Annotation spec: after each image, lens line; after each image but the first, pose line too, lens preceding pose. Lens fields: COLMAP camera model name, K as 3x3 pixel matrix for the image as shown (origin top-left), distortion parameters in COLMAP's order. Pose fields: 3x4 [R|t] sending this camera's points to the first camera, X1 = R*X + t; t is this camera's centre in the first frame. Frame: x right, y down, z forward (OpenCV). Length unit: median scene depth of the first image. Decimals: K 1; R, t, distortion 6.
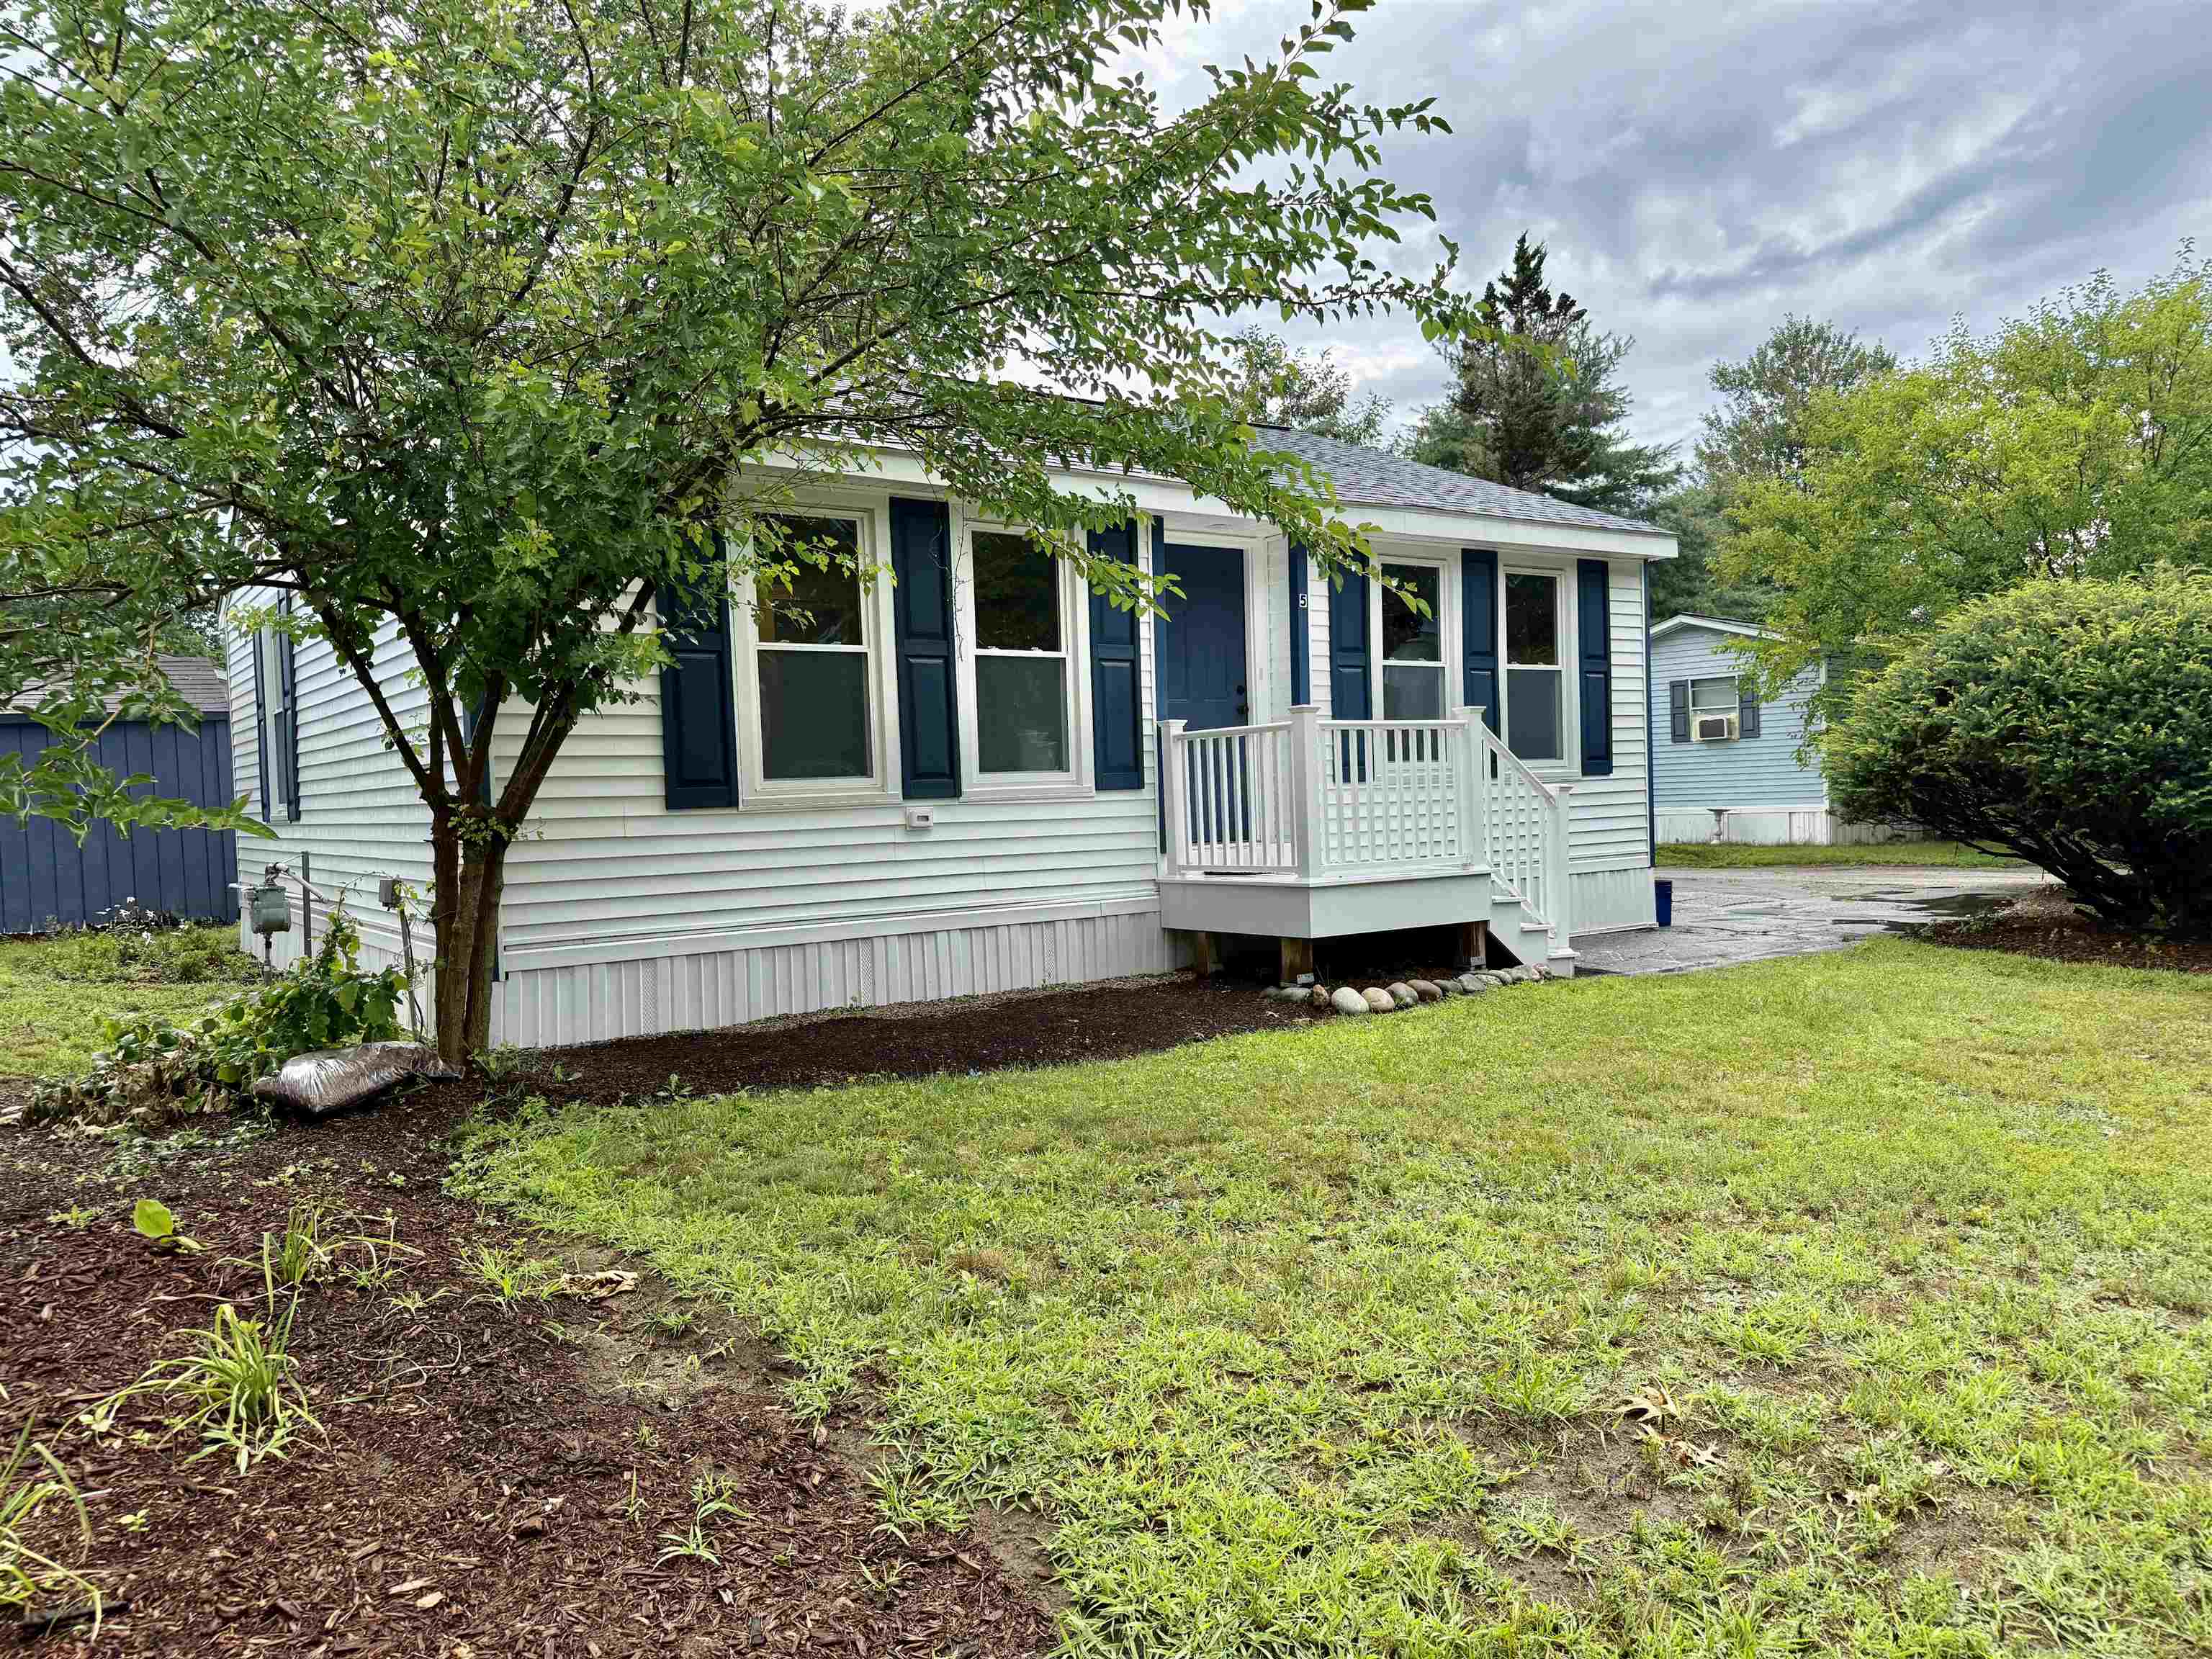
lens RADIAL K [[1542.0, 0, 1090.7], [0, 1542.0, 875.1], [0, 0, 1]] dist [0.041248, -0.053172]
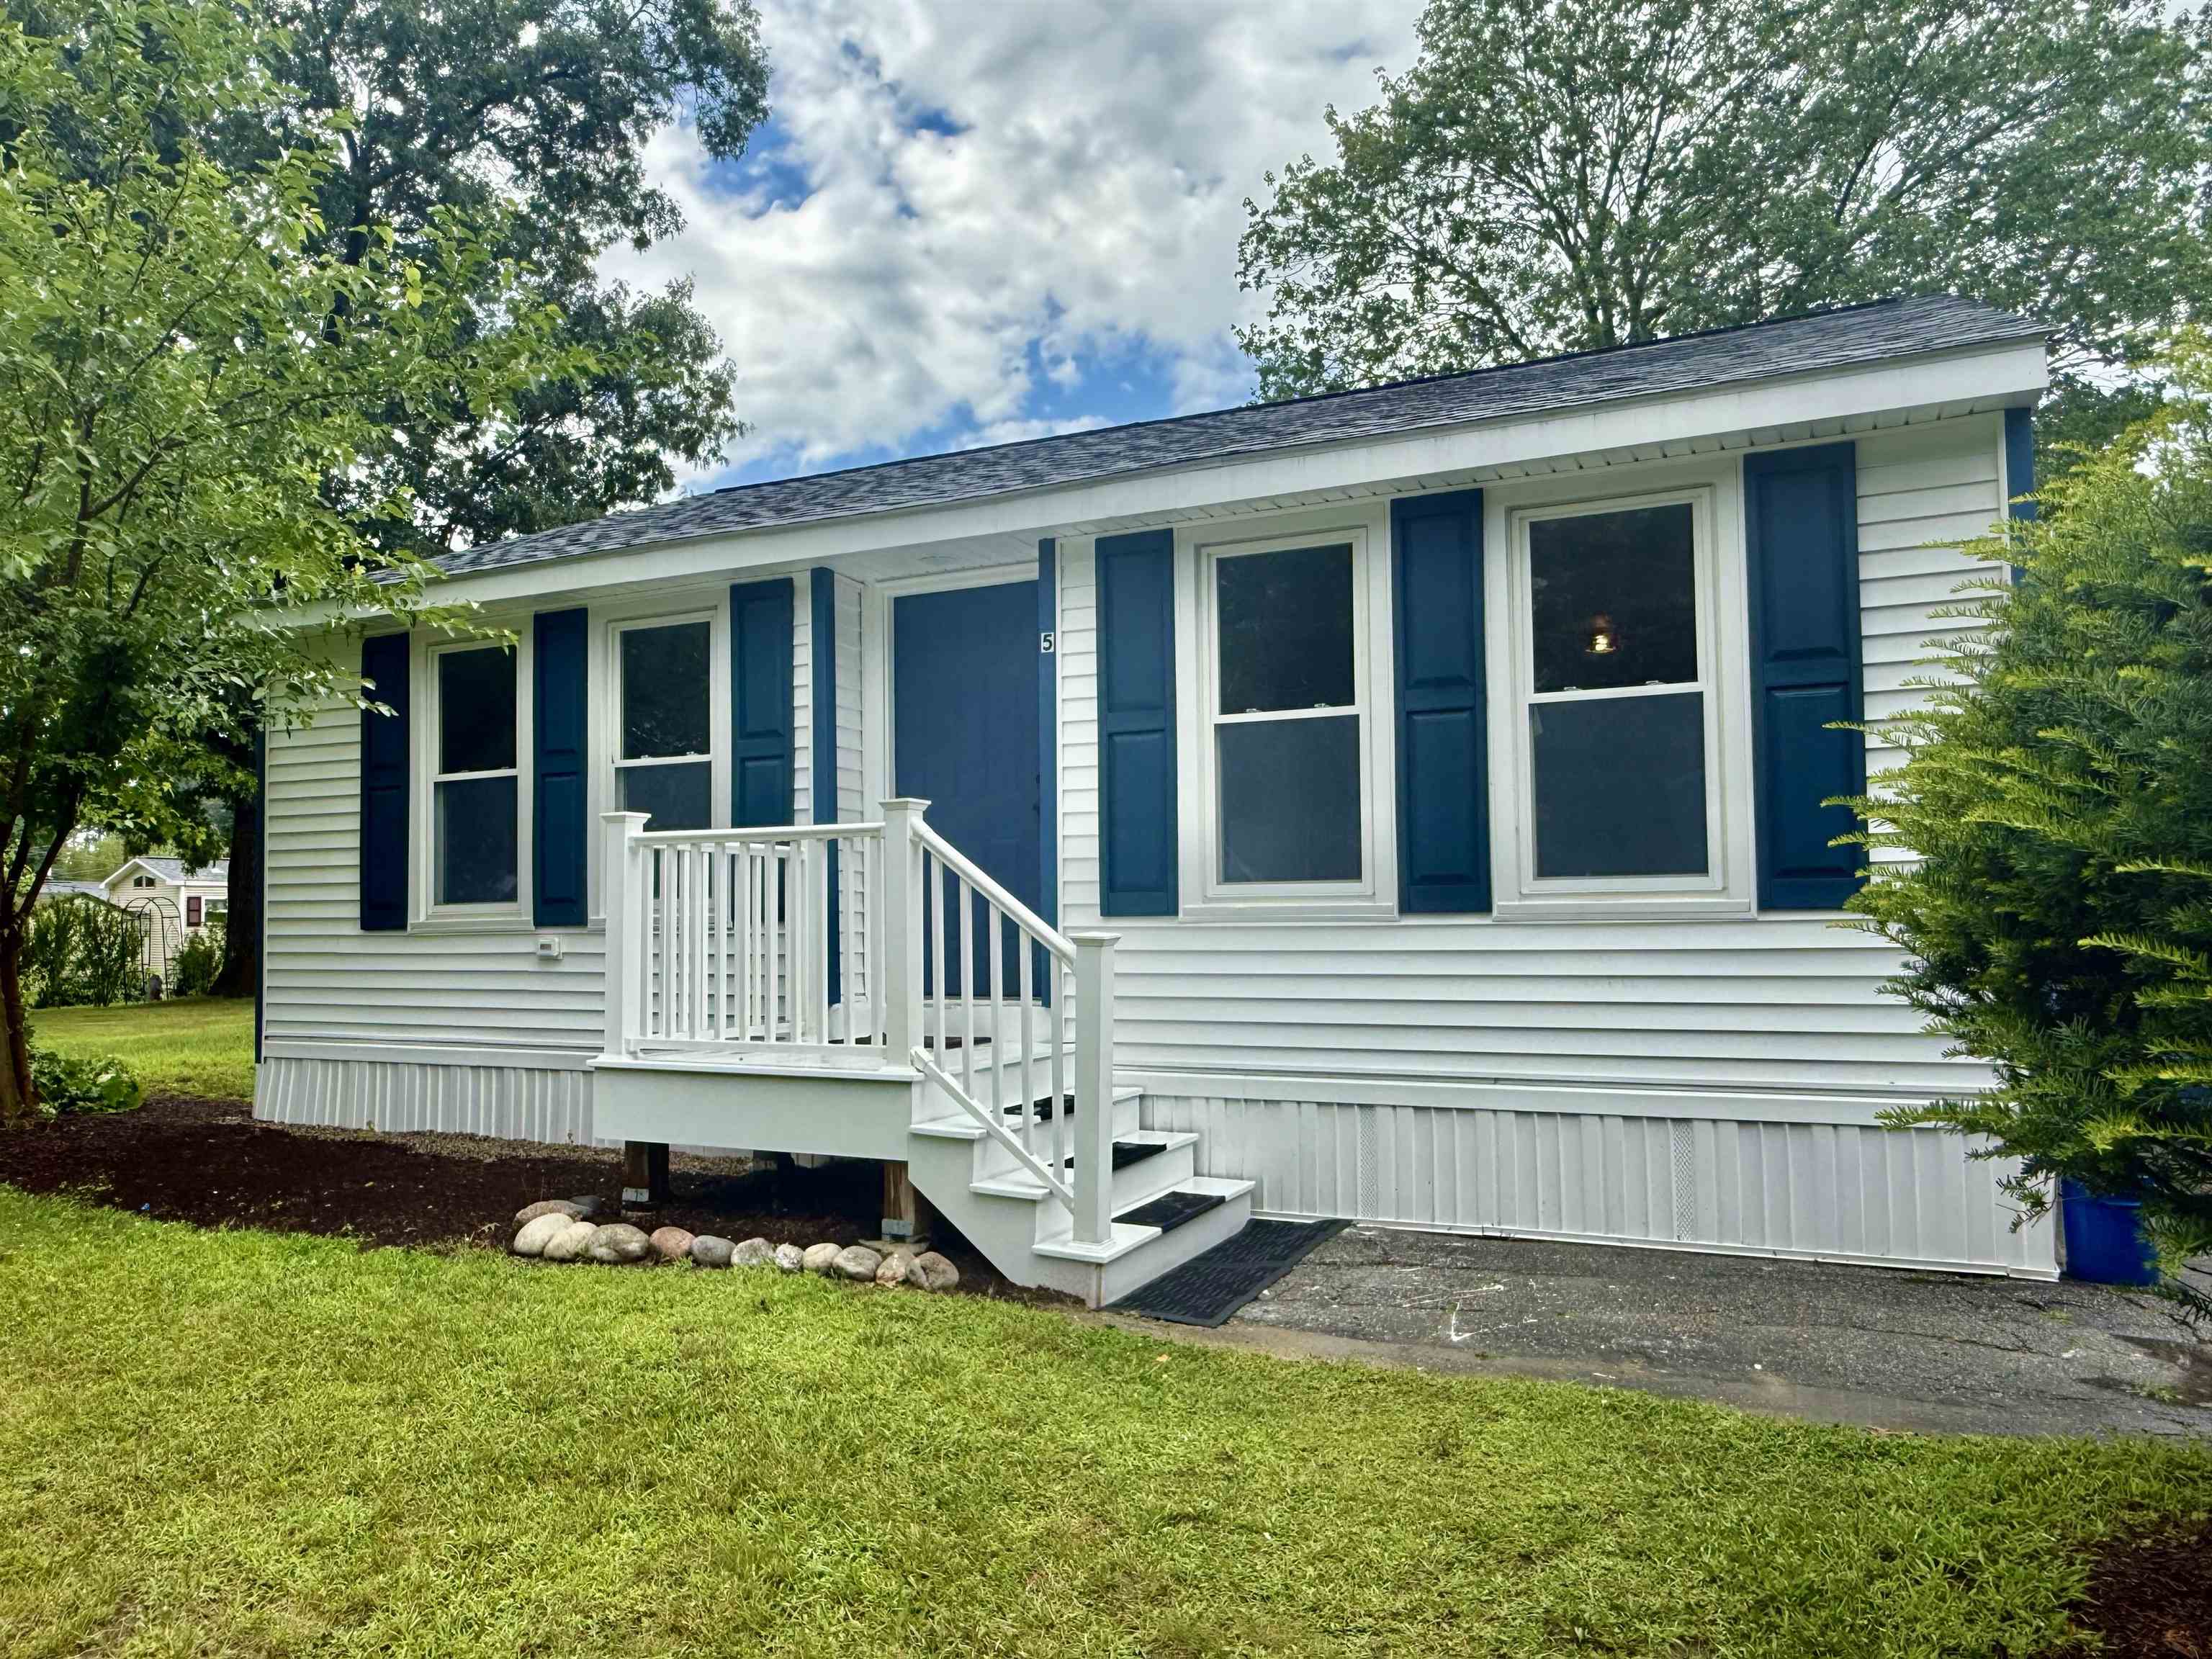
lens RADIAL K [[1542.0, 0, 1114.7], [0, 1542.0, 844.6], [0, 0, 1]] dist [0.041248, -0.053172]
pose [[0.489878, -0.012352, -0.871703, 0.809329], [-0.049618, 0.997884, -0.042024, -0.070272], [0.870378, 0.063839, 0.488228, 0.771040]]
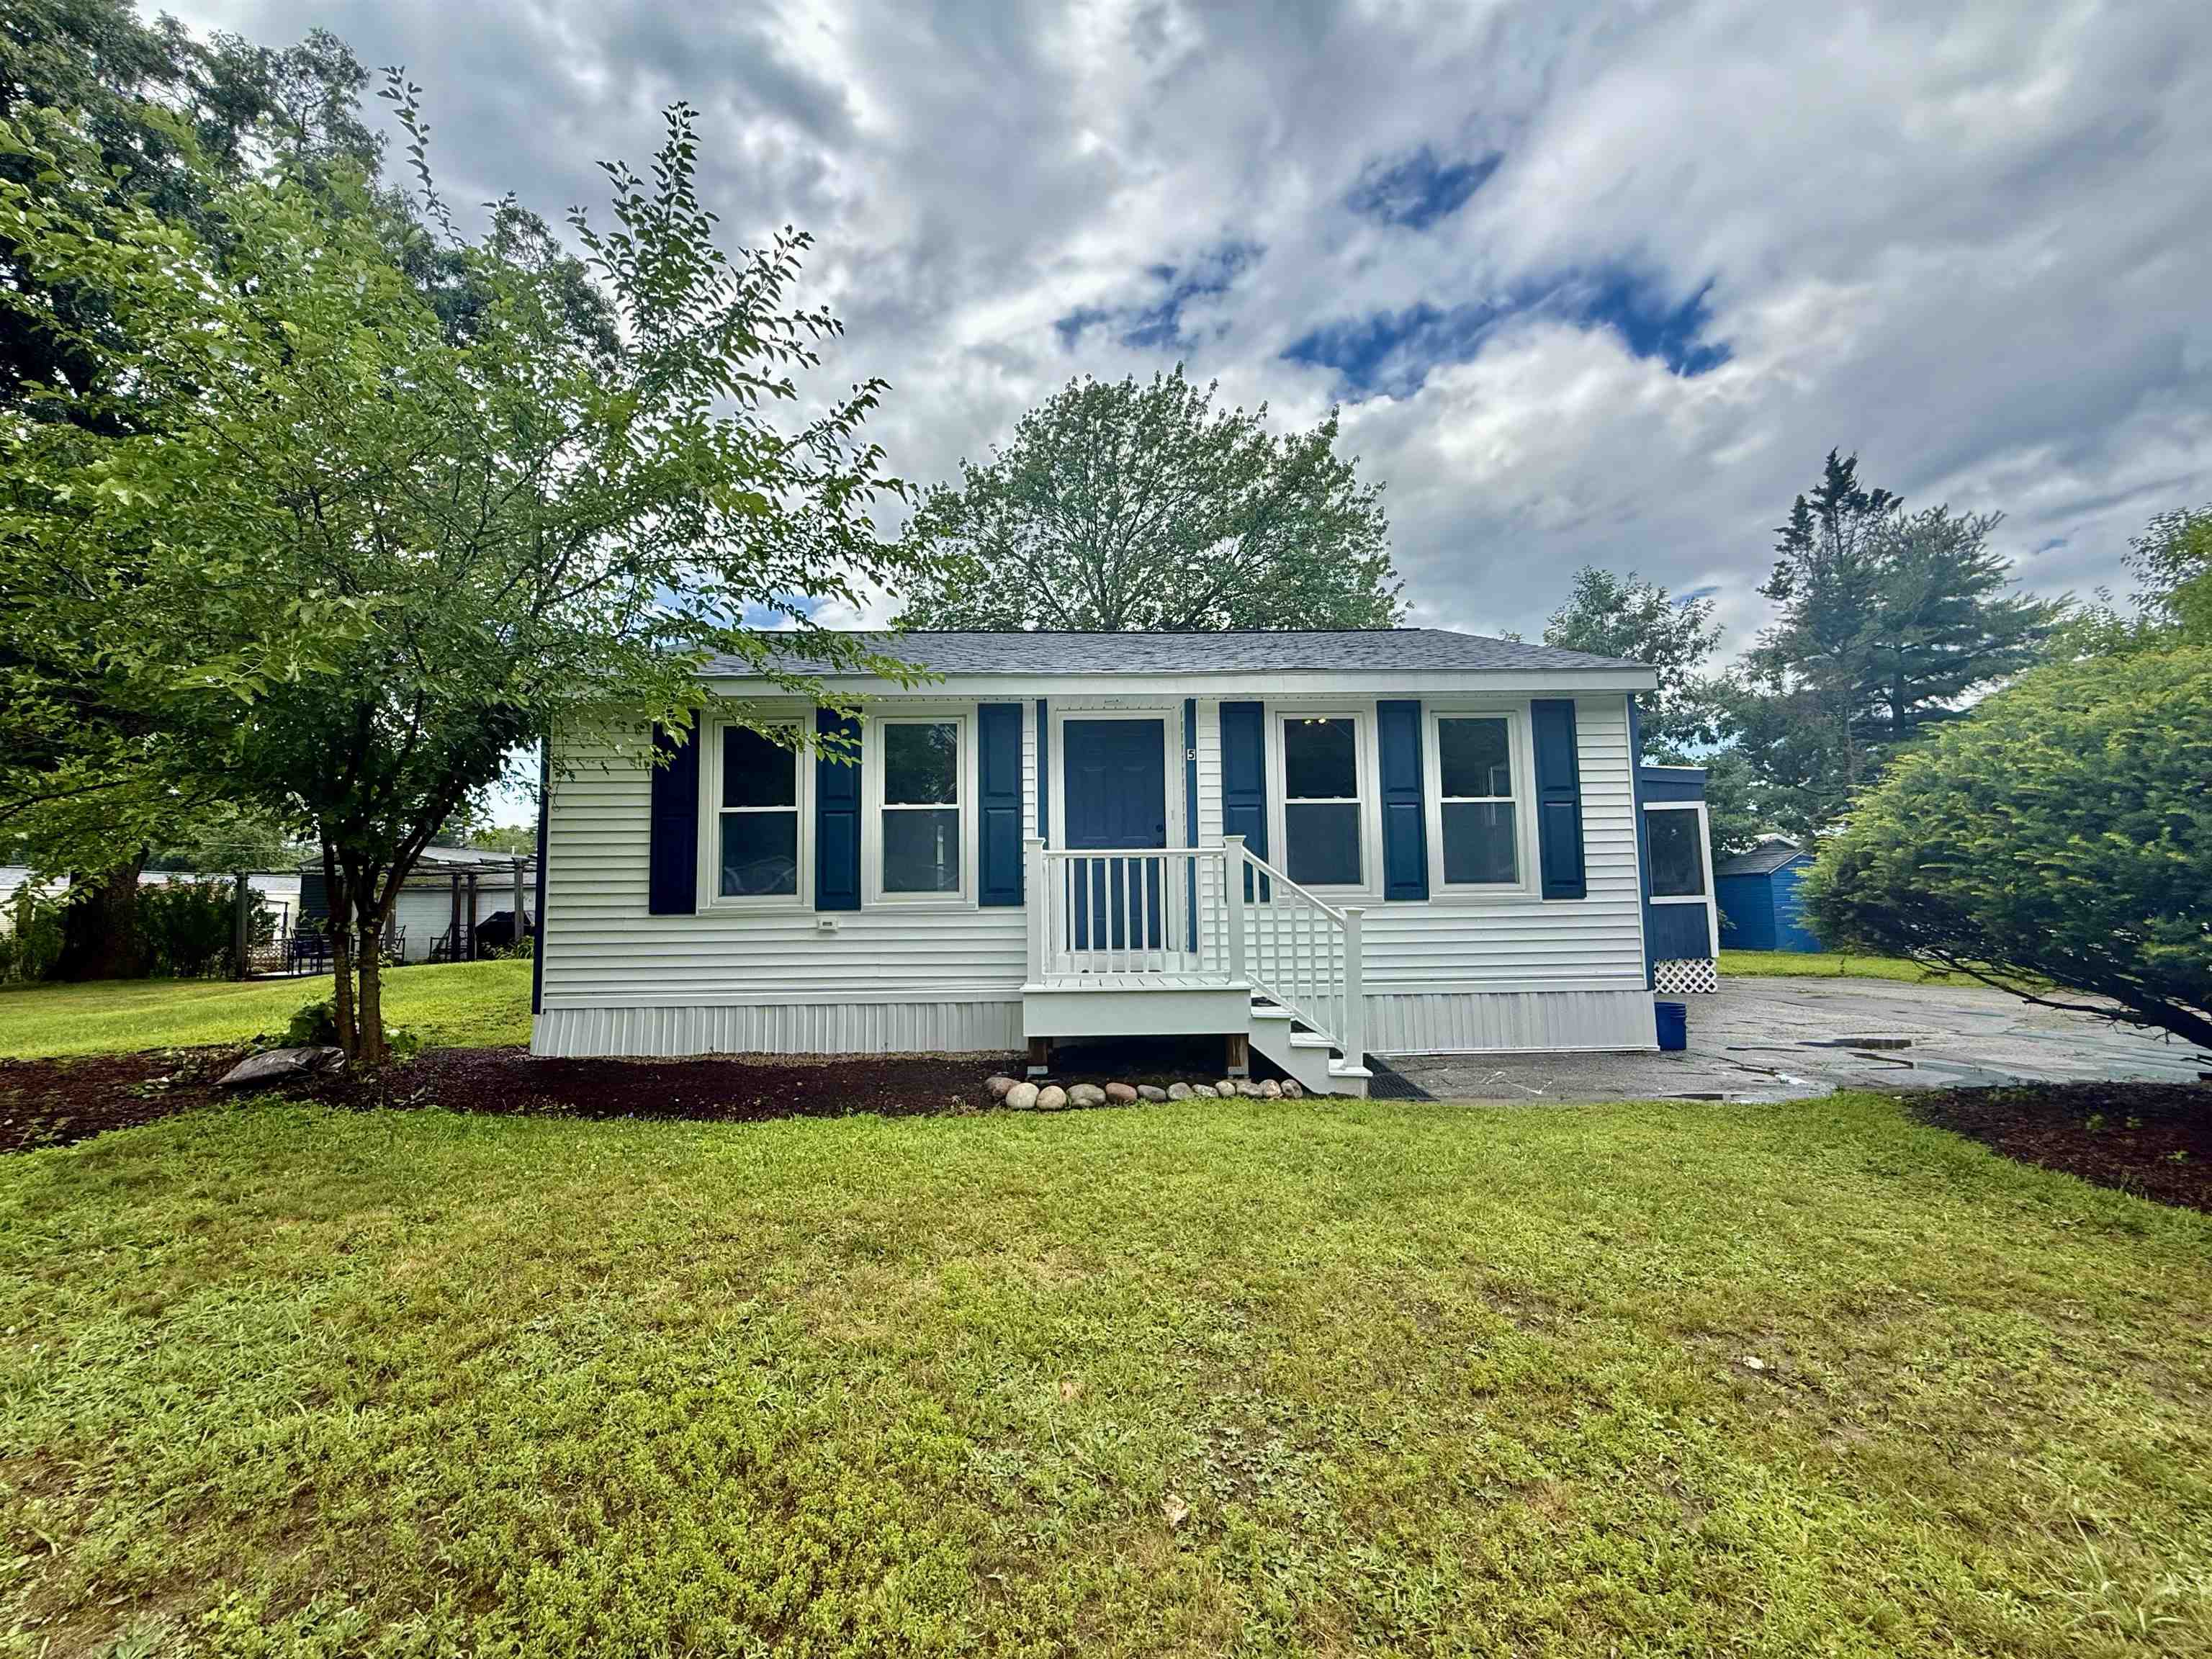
lens RADIAL K [[880.1, 0, 1106.8], [0, 880.1, 840.7], [0, 0, 1]] dist [-0.000362, 0.000314]
pose [[0.835722, -0.020228, -0.548780, 0.514156], [-0.041961, 0.994048, -0.100541, -0.038966], [0.547548, 0.107051, 0.829899, 0.418822]]
